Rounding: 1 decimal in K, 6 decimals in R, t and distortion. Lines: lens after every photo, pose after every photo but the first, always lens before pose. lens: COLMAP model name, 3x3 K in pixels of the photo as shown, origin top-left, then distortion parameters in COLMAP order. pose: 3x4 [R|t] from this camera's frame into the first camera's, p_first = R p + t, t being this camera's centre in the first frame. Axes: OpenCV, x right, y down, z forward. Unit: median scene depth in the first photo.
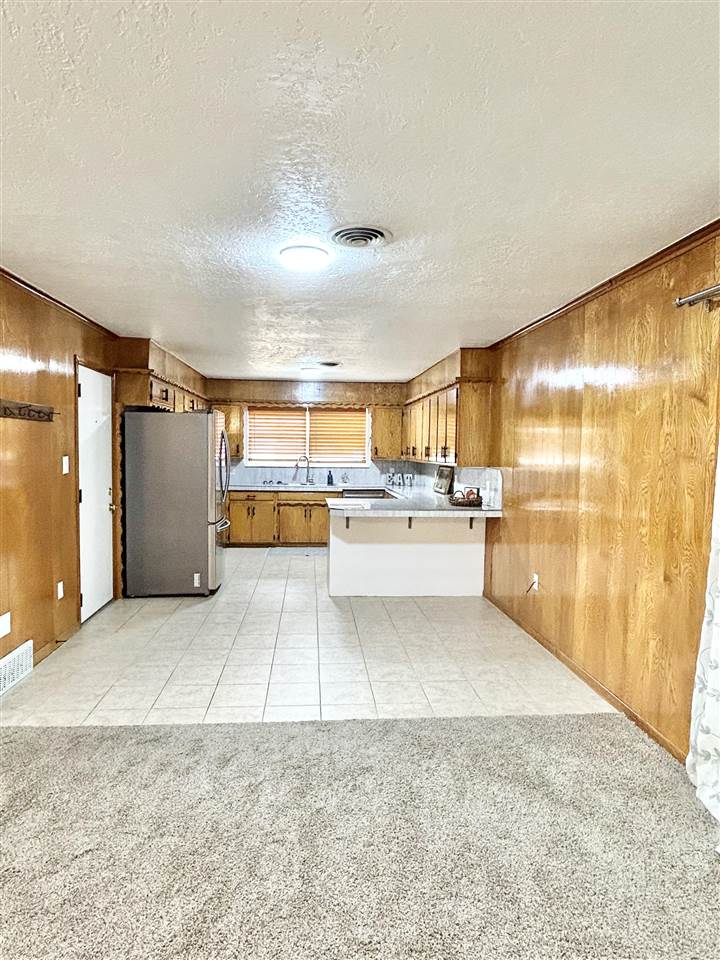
lens RADIAL K [[587.1, 0, 359.3], [0, 587.1, 477.2], [0, 0, 1]] dist [-0.000907, -0.001696]
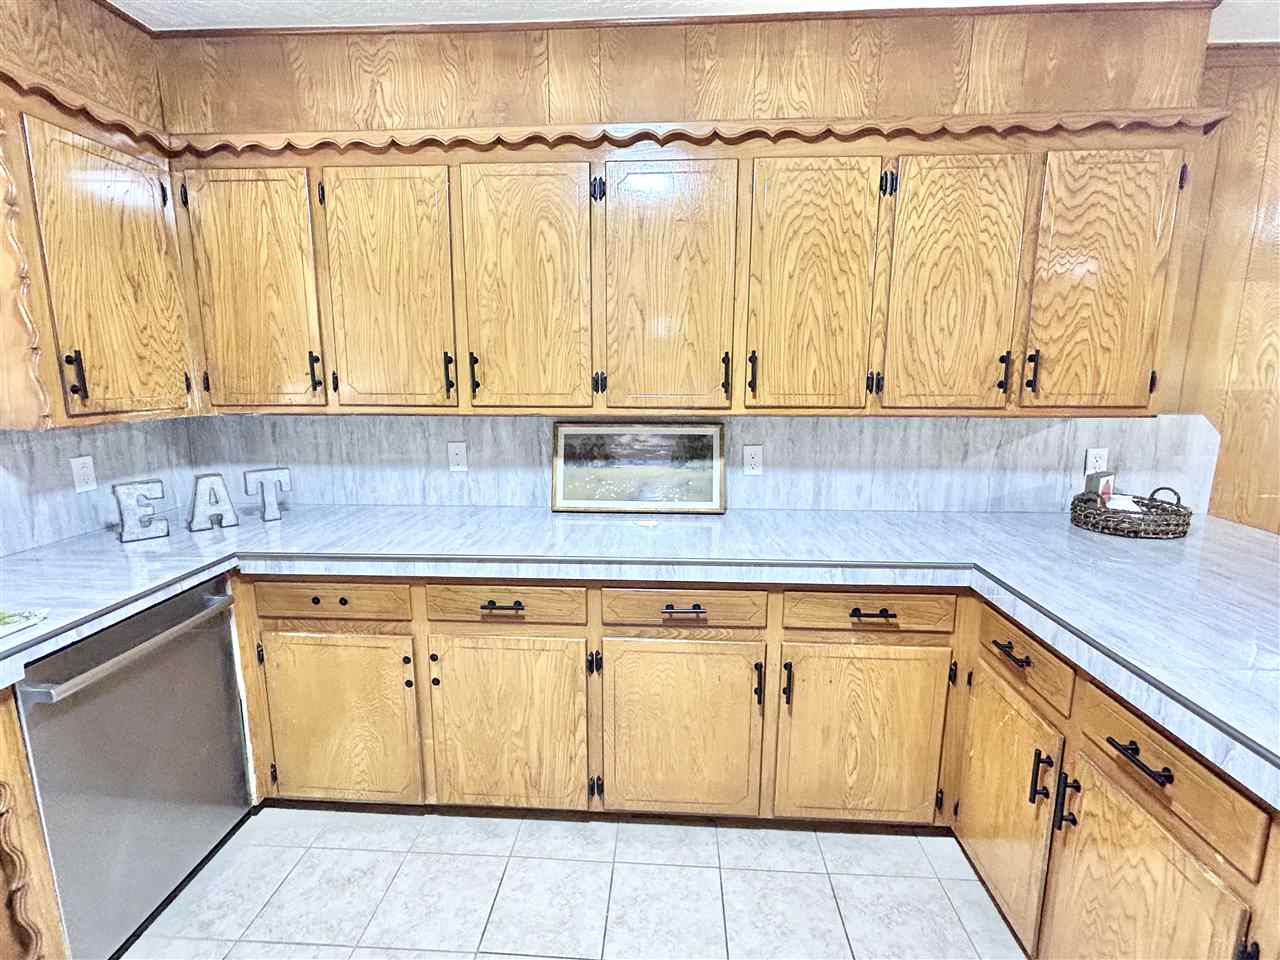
lens RADIAL K [[597.6, 0, 631.4], [0, 597.6, 475.5], [0, 0, 1]] dist [0.000689, 0.001043]
pose [[0.148351, -0.184629, 0.971547, -0.130278], [0.050746, 0.982545, 0.178970, -0.039503], [-0.987632, 0.022751, 0.155131, 0.828936]]
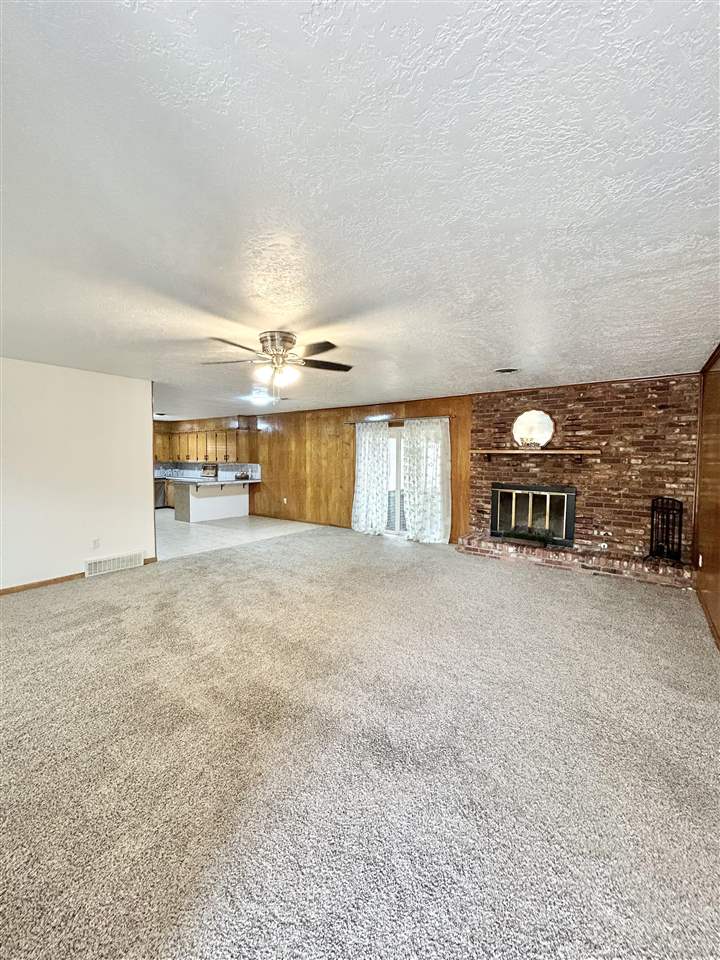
lens RADIAL K [[386.8, 0, 360.6], [0, 386.8, 475.5], [0, 0, 1]] dist [-0.002018, -0.000004]
pose [[0.657050, -0.042312, 0.752658, -0.485060], [0.039661, 0.998981, 0.021537, 0.012860], [-0.752803, 0.015701, 0.658059, -0.305712]]
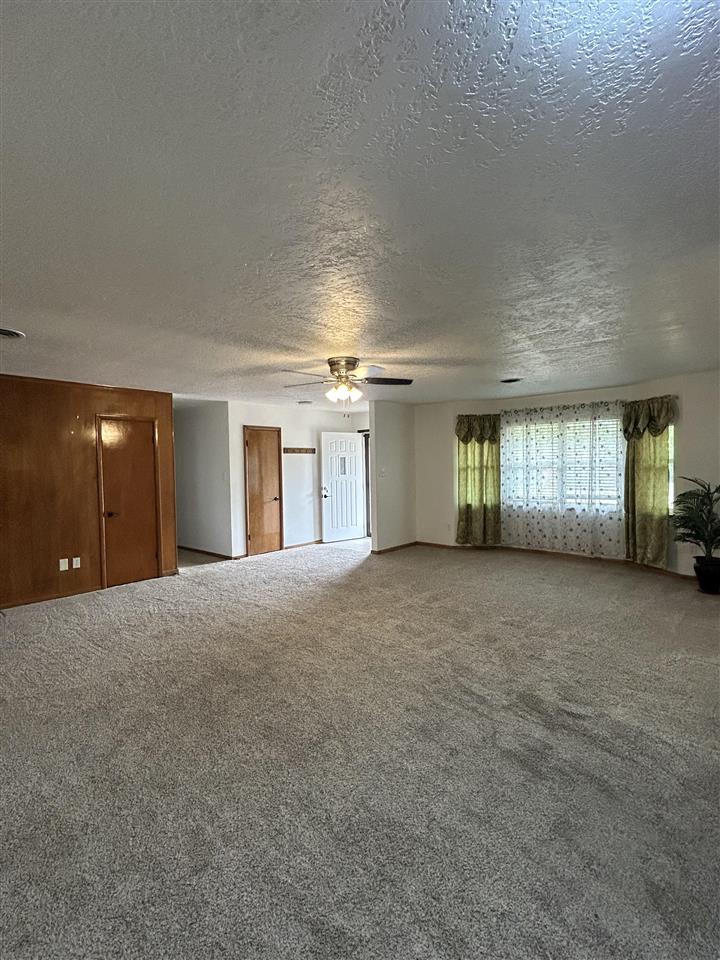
lens RADIAL K [[448.2, 0, 357.4], [0, 448.2, 478.0], [0, 0, 1]] dist [0.000689, 0.001043]
pose [[-0.732578, 0.023601, -0.680274, 0.074665], [-0.026132, 0.997687, 0.062755, -0.016565], [0.680182, 0.063750, -0.730266, 0.372445]]
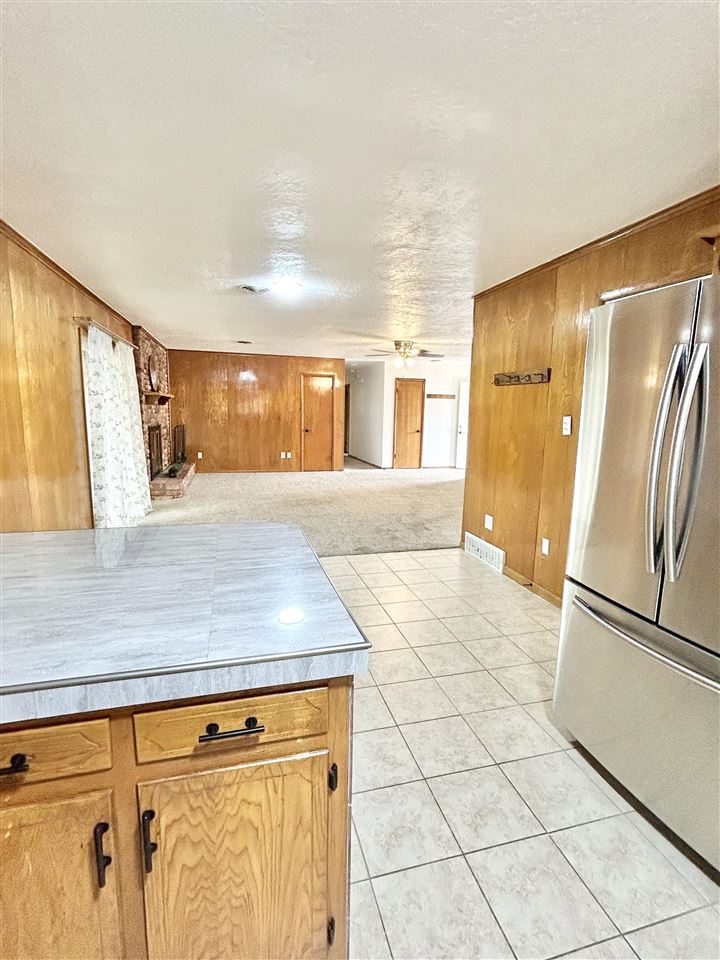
lens RADIAL K [[463.9, 0, 360.0], [0, 463.9, 480.0], [0, 0, 1]] dist [-0.013460, 0.010252]
pose [[-0.983117, -0.002839, -0.182956, -0.020222], [-0.040598, 0.978342, 0.202973, -0.036685], [0.178418, 0.206974, -0.961940, 0.844315]]
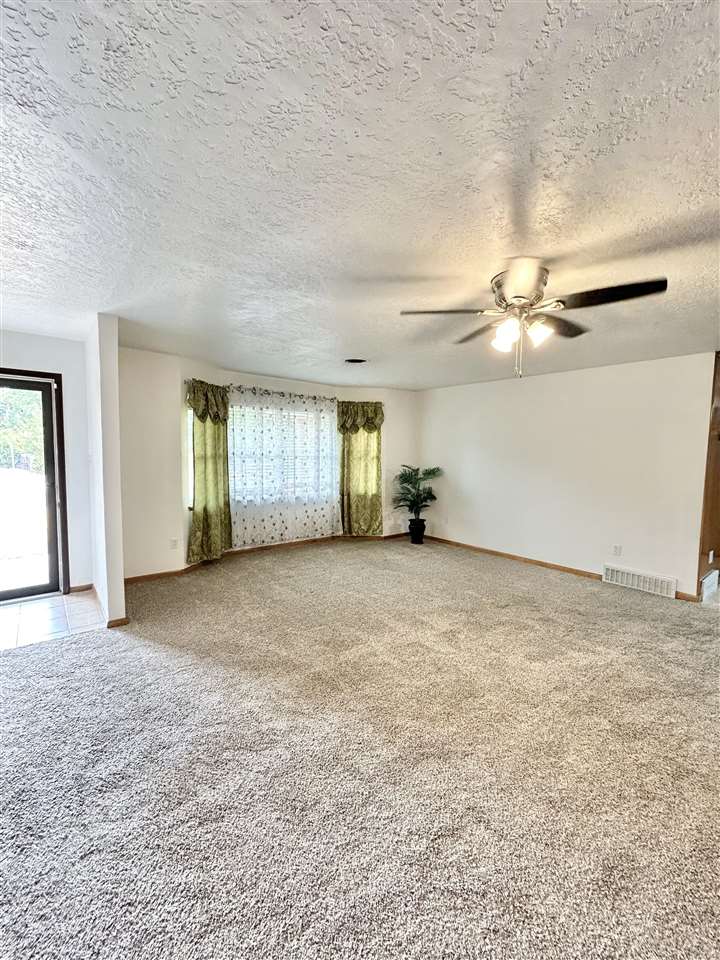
lens RADIAL K [[398.0, 0, 358.7], [0, 398.0, 475.9], [0, 0, 1]] dist [0.002325, 0.000840]
pose [[0.552017, 0.050393, -0.832309, -0.083835], [-0.054411, 0.998222, 0.024351, 0.014737], [0.832056, 0.031845, 0.553777, -0.235185]]
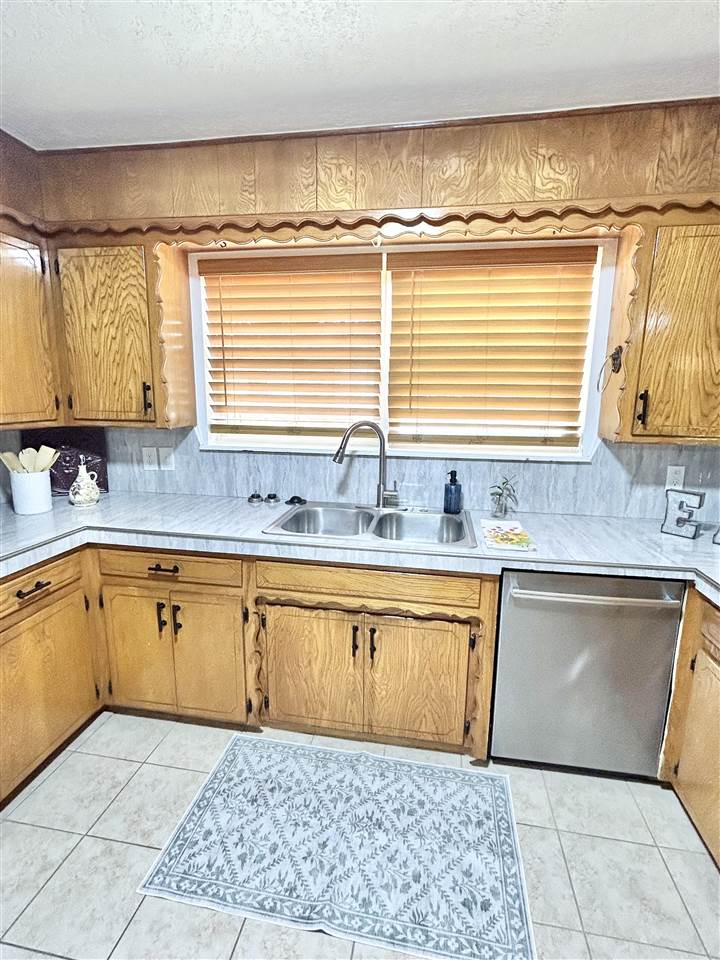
lens RADIAL K [[463.9, 0, 360.0], [0, 463.9, 480.0], [0, 0, 1]] dist [-0.013460, 0.010252]
pose [[0.967363, 0.047143, -0.248972, -0.038735], [-0.011538, 0.989717, 0.142574, -0.041489], [0.253133, -0.135048, 0.957959, 0.796613]]
